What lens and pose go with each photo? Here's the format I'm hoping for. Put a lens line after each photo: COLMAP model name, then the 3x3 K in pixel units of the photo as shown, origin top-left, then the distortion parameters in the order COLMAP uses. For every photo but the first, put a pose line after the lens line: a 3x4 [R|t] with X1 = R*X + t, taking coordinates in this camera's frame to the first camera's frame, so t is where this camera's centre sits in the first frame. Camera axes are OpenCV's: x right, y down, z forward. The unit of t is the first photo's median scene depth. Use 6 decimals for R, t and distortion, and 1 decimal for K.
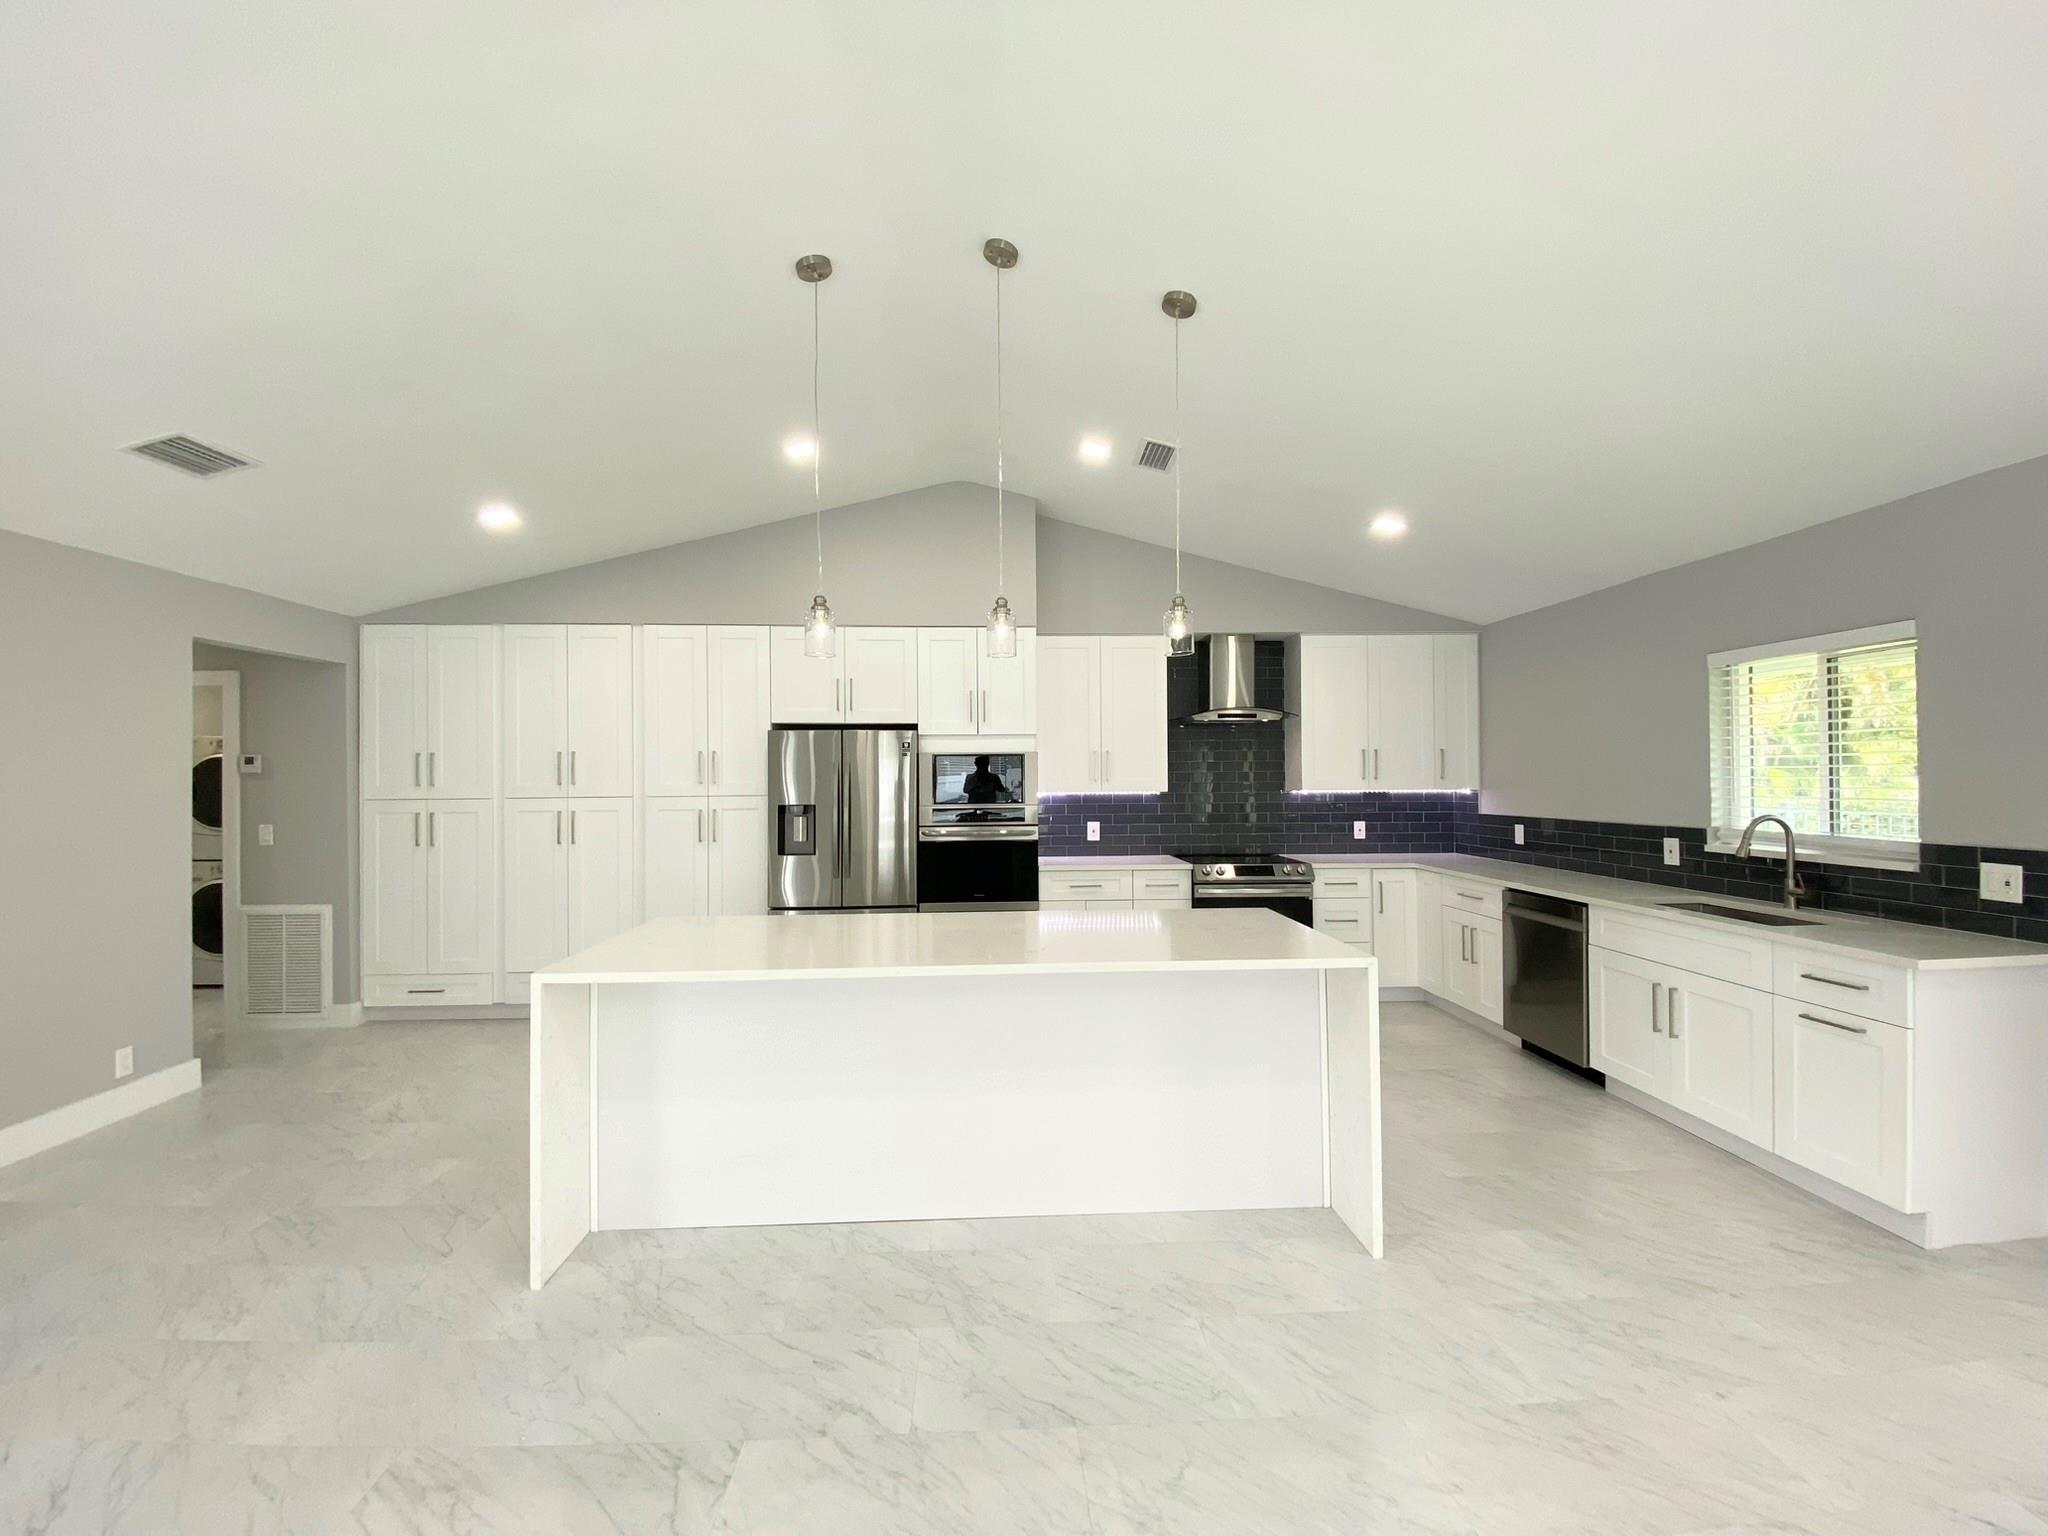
lens RADIAL K [[835.5, 0, 1019.6], [0, 835.5, 764.2], [0, 0, 1]] dist [-0.000361, -0.007131]
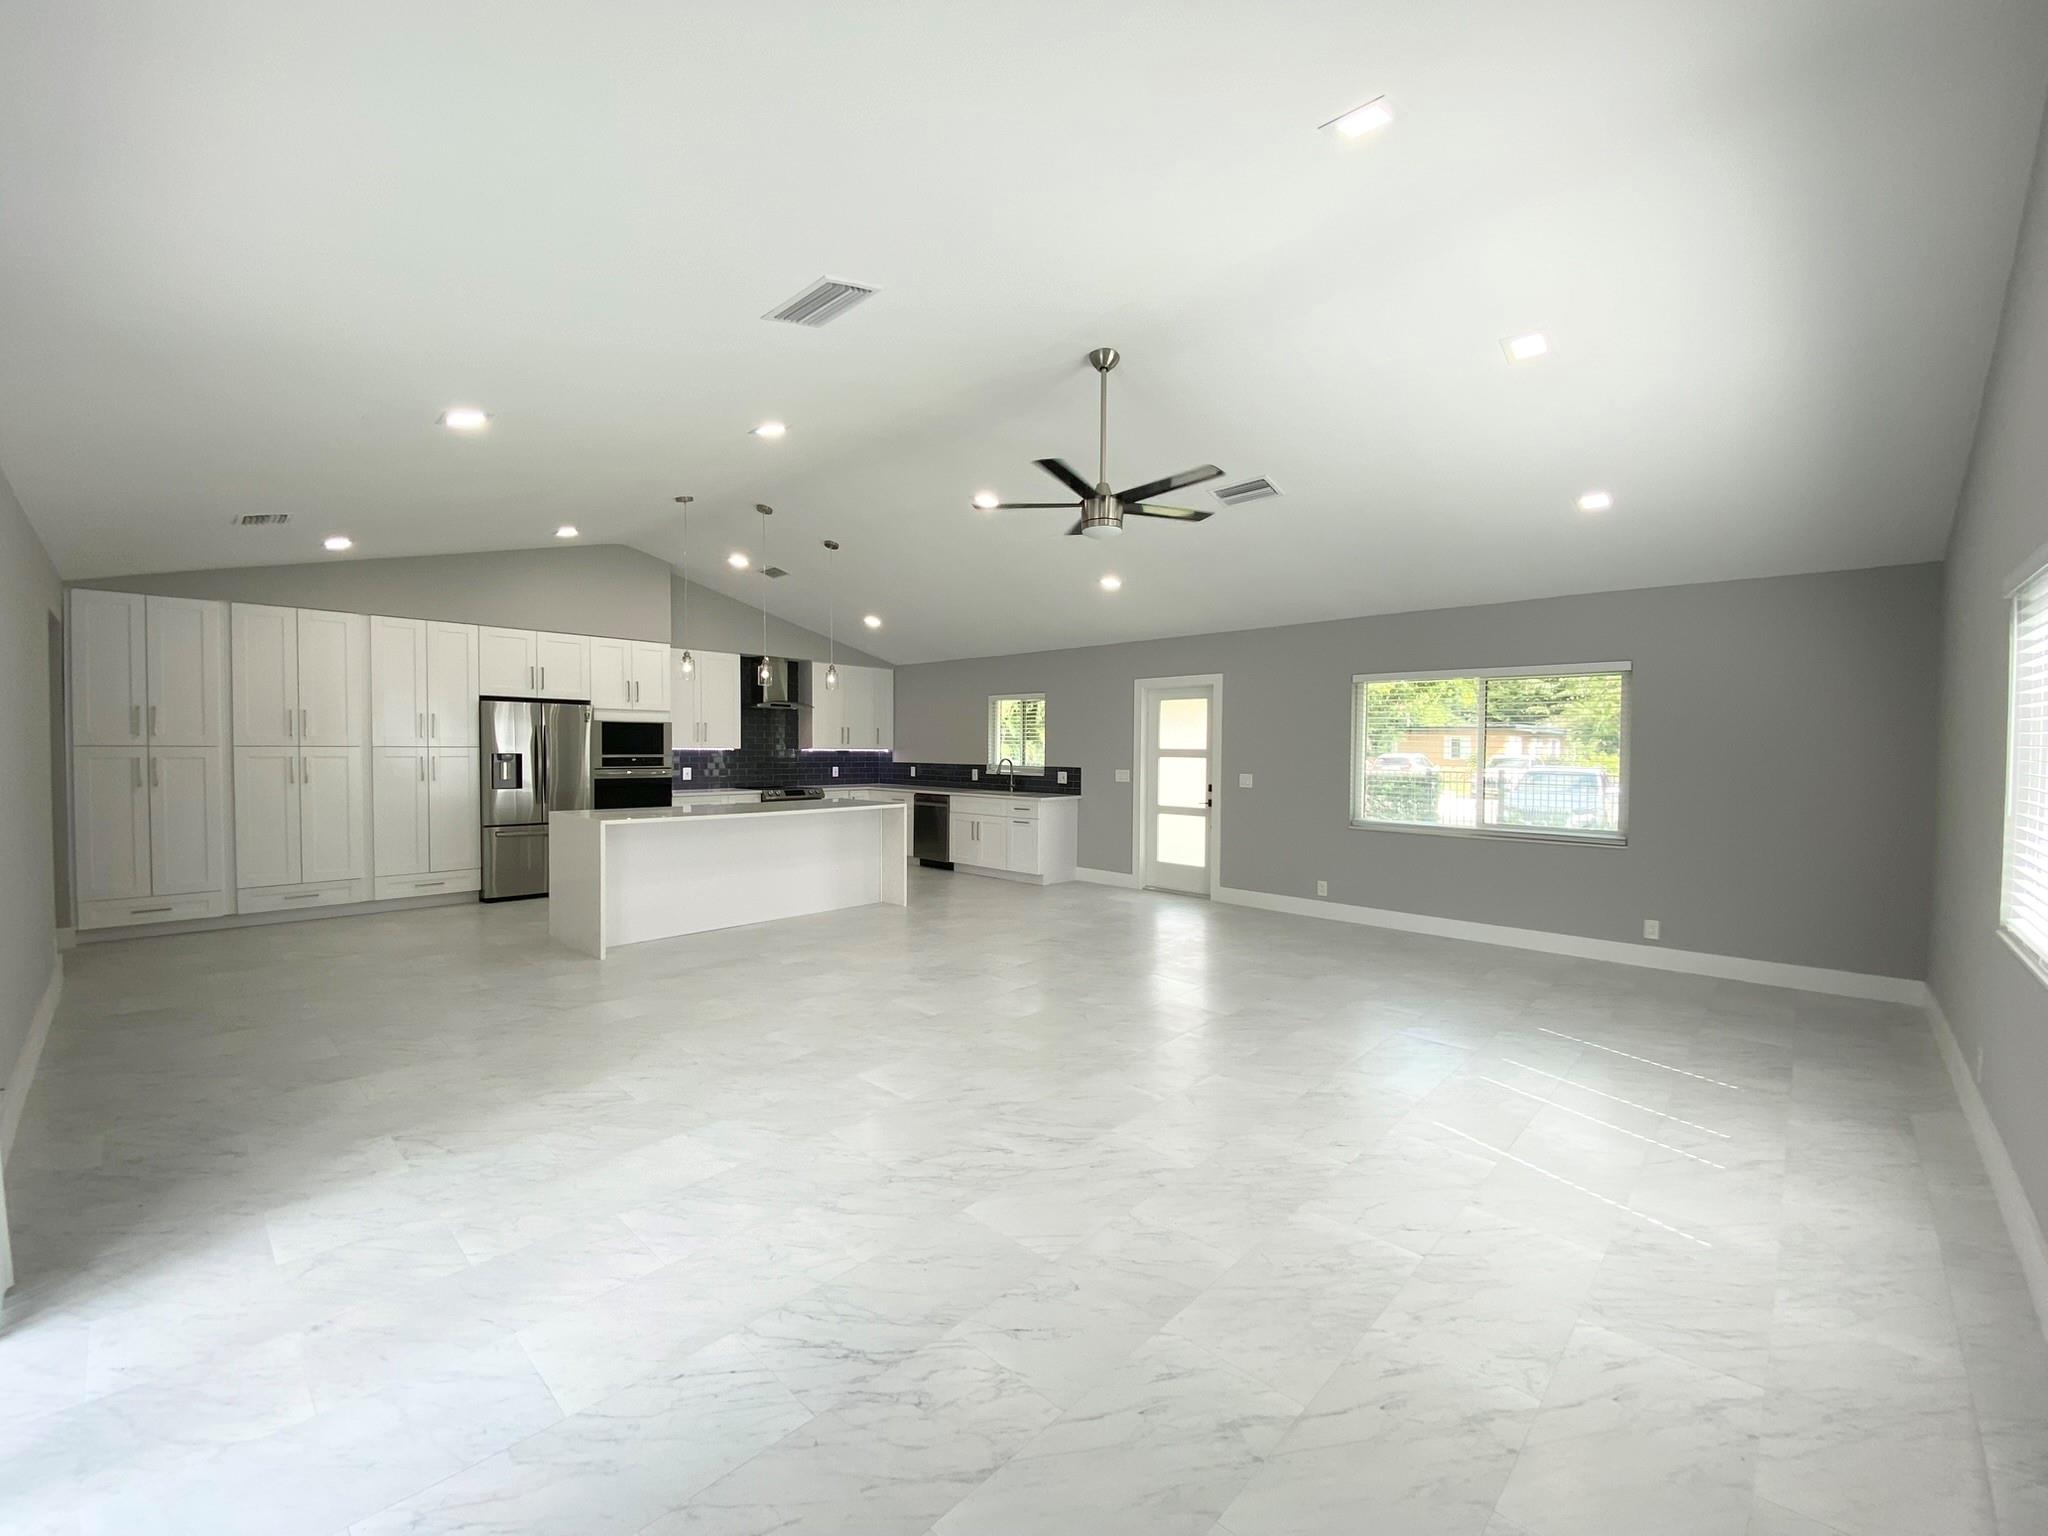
lens RADIAL K [[835.5, 0, 1026.6], [0, 835.5, 762.4], [0, 0, 1]] dist [-0.000361, -0.007131]
pose [[0.717687, 0.001475, 0.696364, -0.635751], [-0.027051, 0.999302, 0.025763, 0.001972], [-0.695840, -0.037327, 0.717226, -0.670526]]
